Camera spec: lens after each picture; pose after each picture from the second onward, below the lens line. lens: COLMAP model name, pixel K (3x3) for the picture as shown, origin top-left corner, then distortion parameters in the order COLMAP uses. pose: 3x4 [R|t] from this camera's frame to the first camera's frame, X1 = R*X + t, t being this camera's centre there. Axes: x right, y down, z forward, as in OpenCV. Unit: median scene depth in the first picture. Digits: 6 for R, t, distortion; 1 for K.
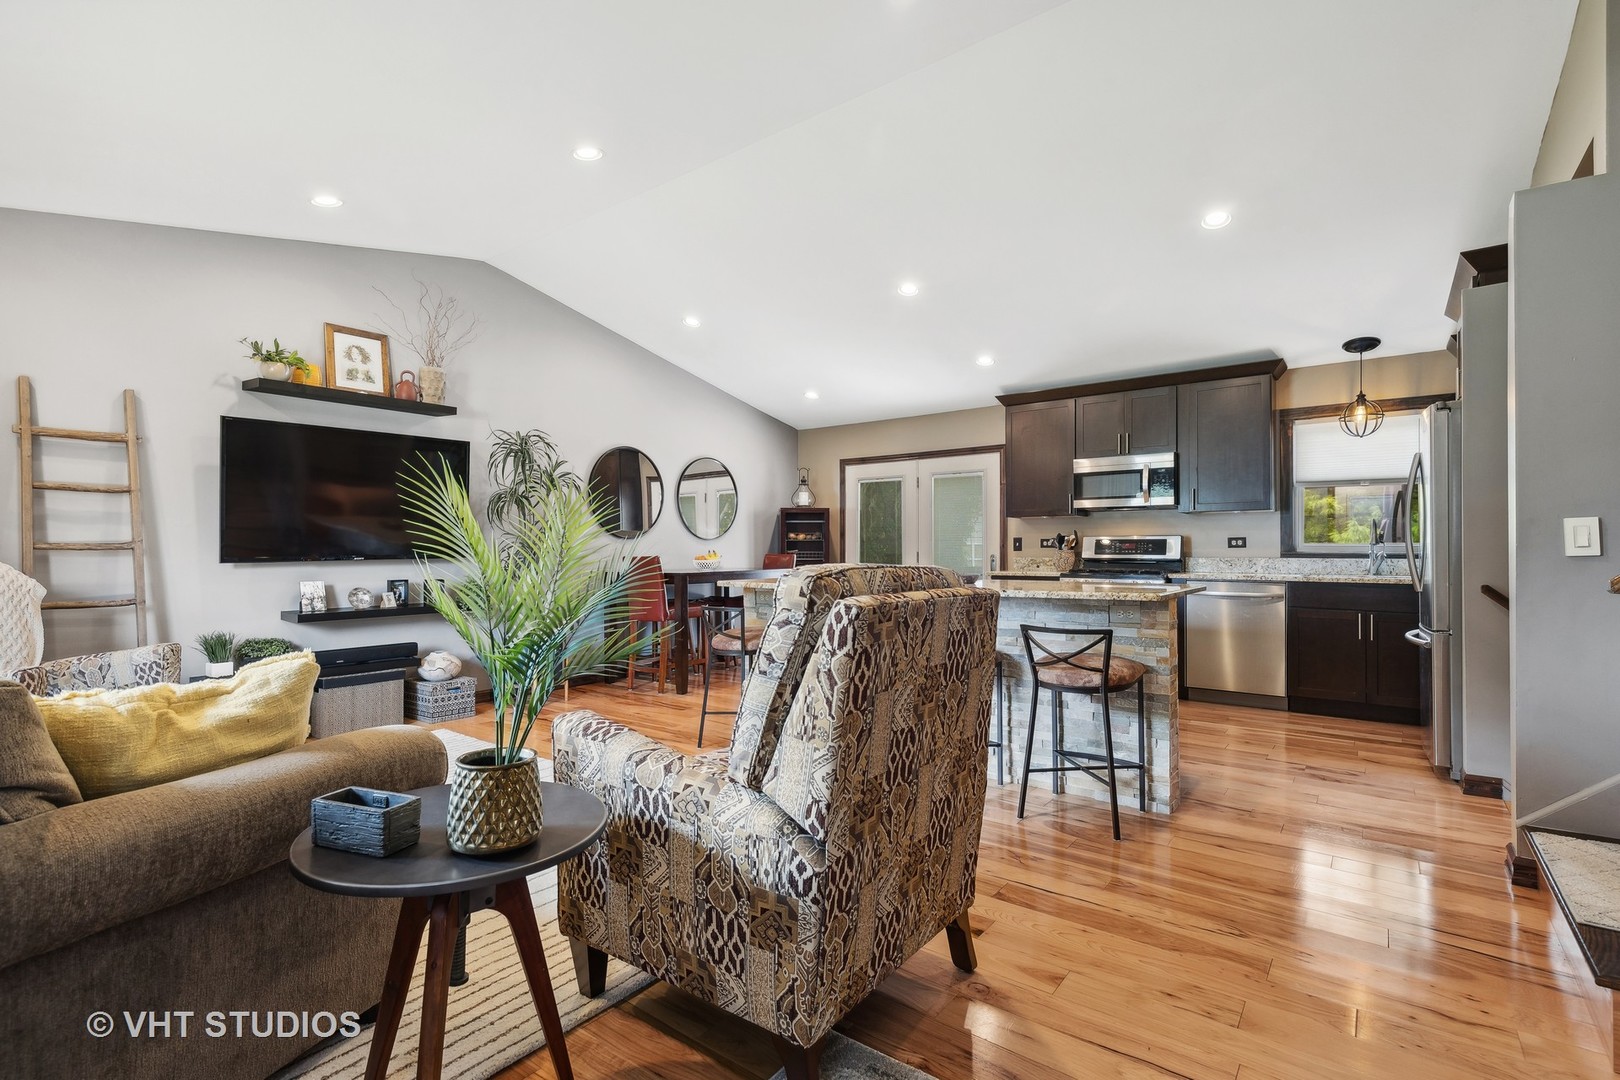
lens RADIAL K [[749.2, 0, 813.9], [0, 749.2, 545.3], [0, 0, 1]] dist [0.012385, -0.000290]
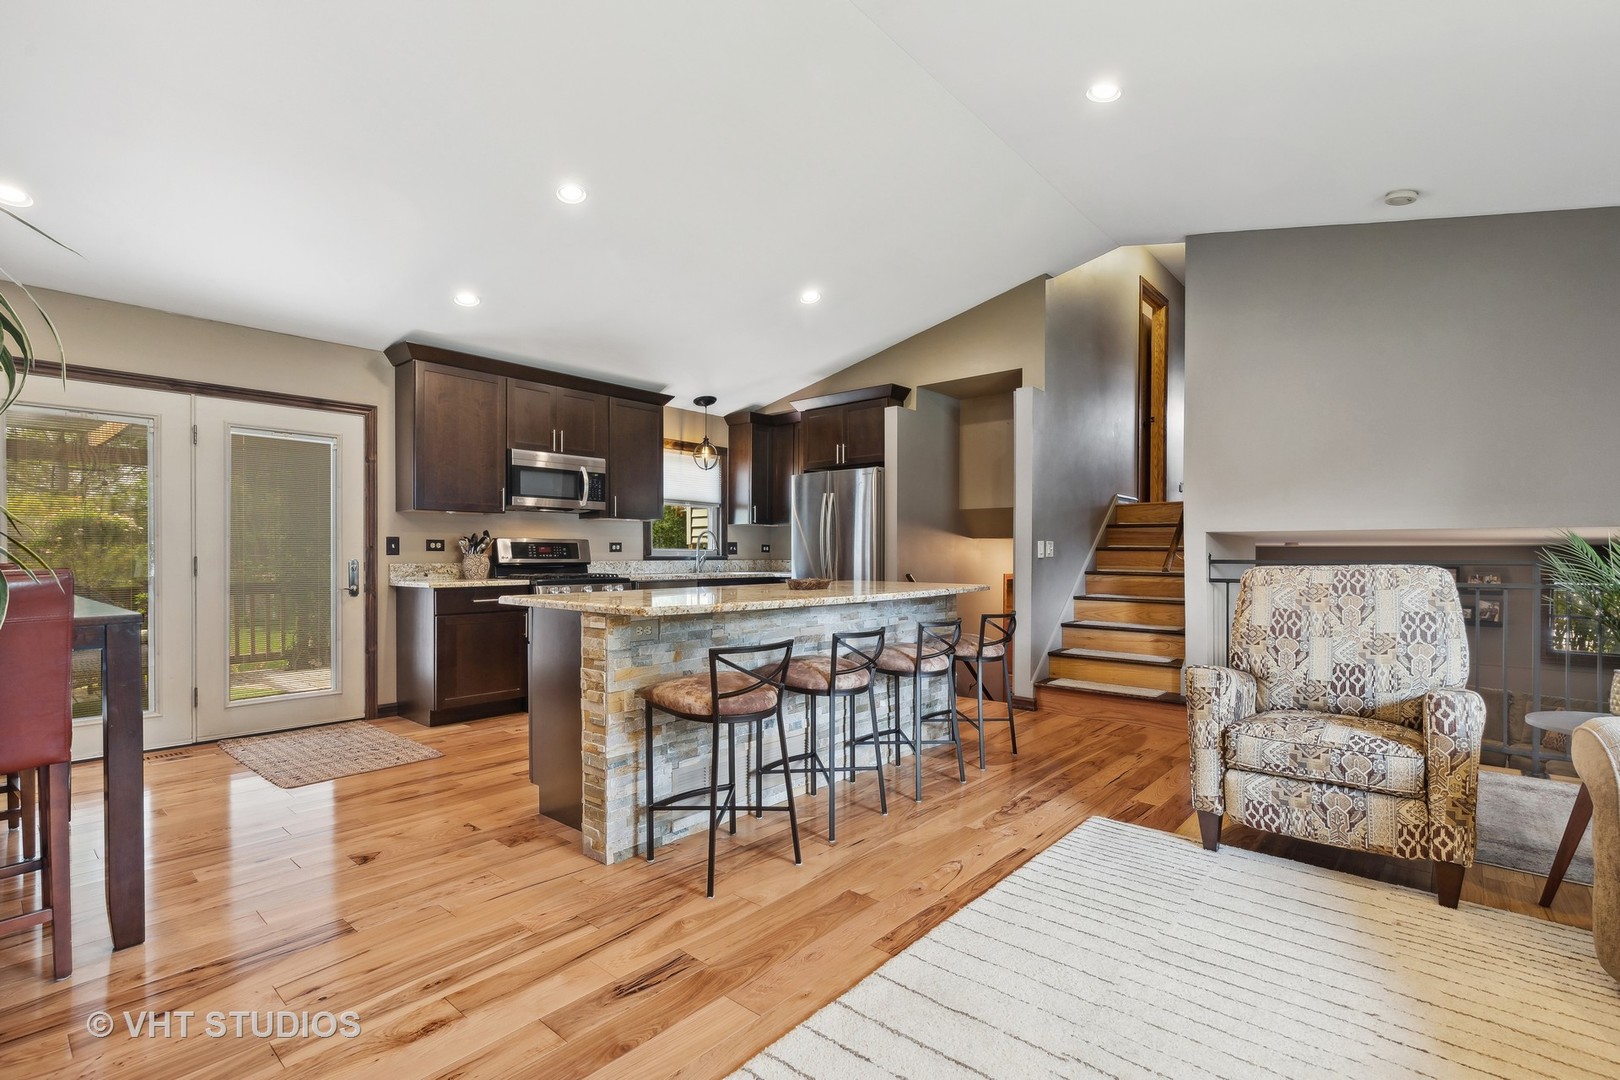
lens RADIAL K [[749.2, 0, 811.6], [0, 749.2, 548.0], [0, 0, 1]] dist [0.012385, -0.000290]
pose [[0.068122, 0.009217, 0.997634, -0.521636], [-0.007882, 0.999931, -0.008700, 0.004840], [-0.997646, -0.007271, 0.068190, 0.630106]]
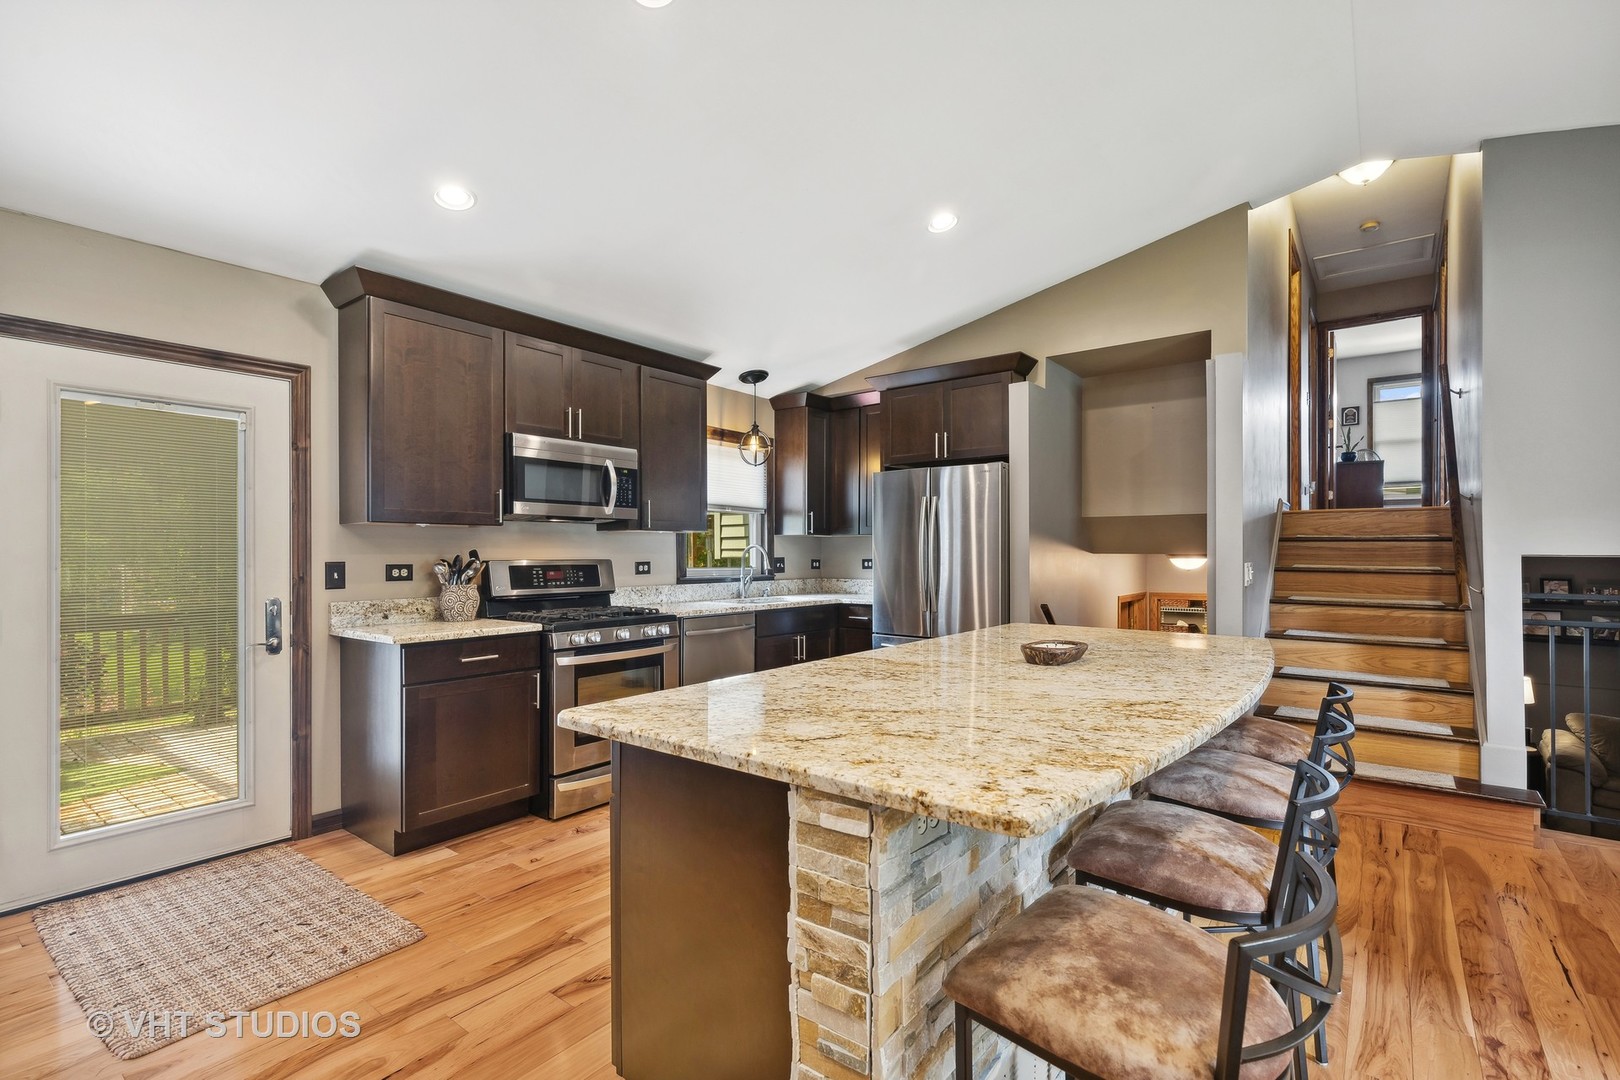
lens RADIAL K [[749.2, 0, 814.3], [0, 749.2, 545.8], [0, 0, 1]] dist [0.012385, -0.000290]
pose [[0.008361, 0.011056, 0.999904, -0.267714], [-0.005175, 0.999926, -0.011013, -0.020094], [-0.999952, -0.005082, 0.008417, 0.796520]]
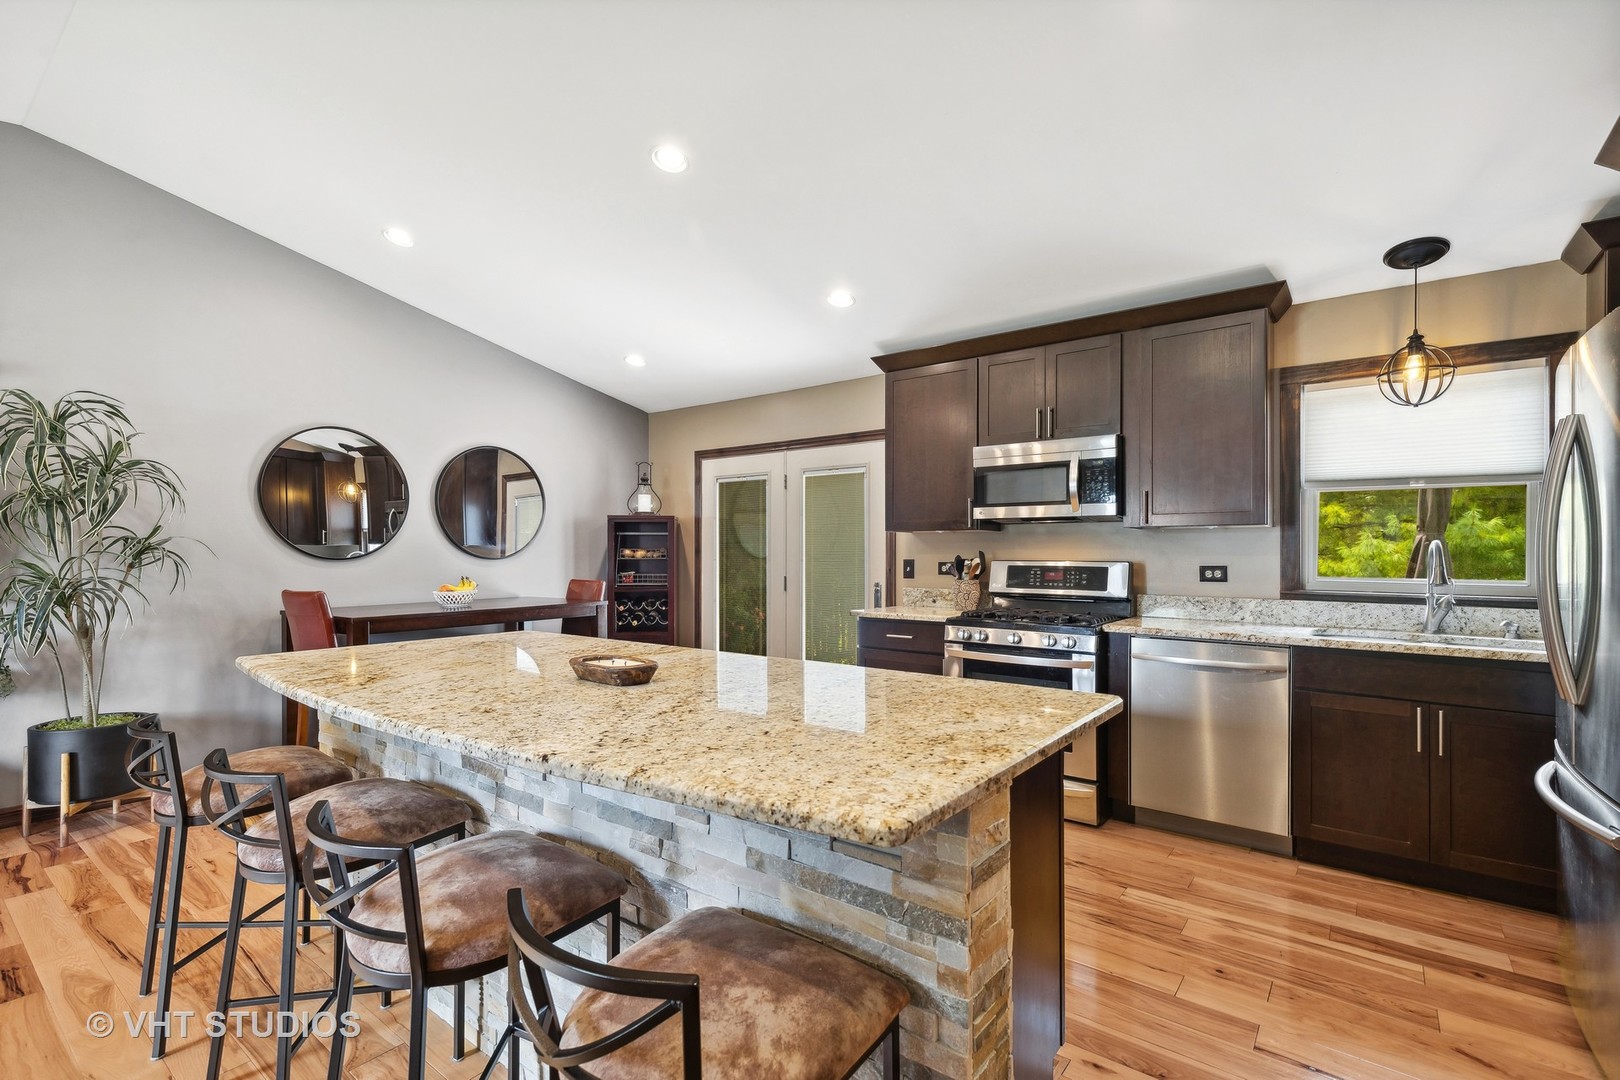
lens RADIAL K [[749.2, 0, 808.1], [0, 749.2, 549.7], [0, 0, 1]] dist [0.012385, -0.000290]
pose [[0.999991, 0.004050, -0.001145, 0.208705], [-0.004048, 0.999990, 0.001800, -0.023970], [0.001152, -0.001795, 0.999998, 0.342800]]
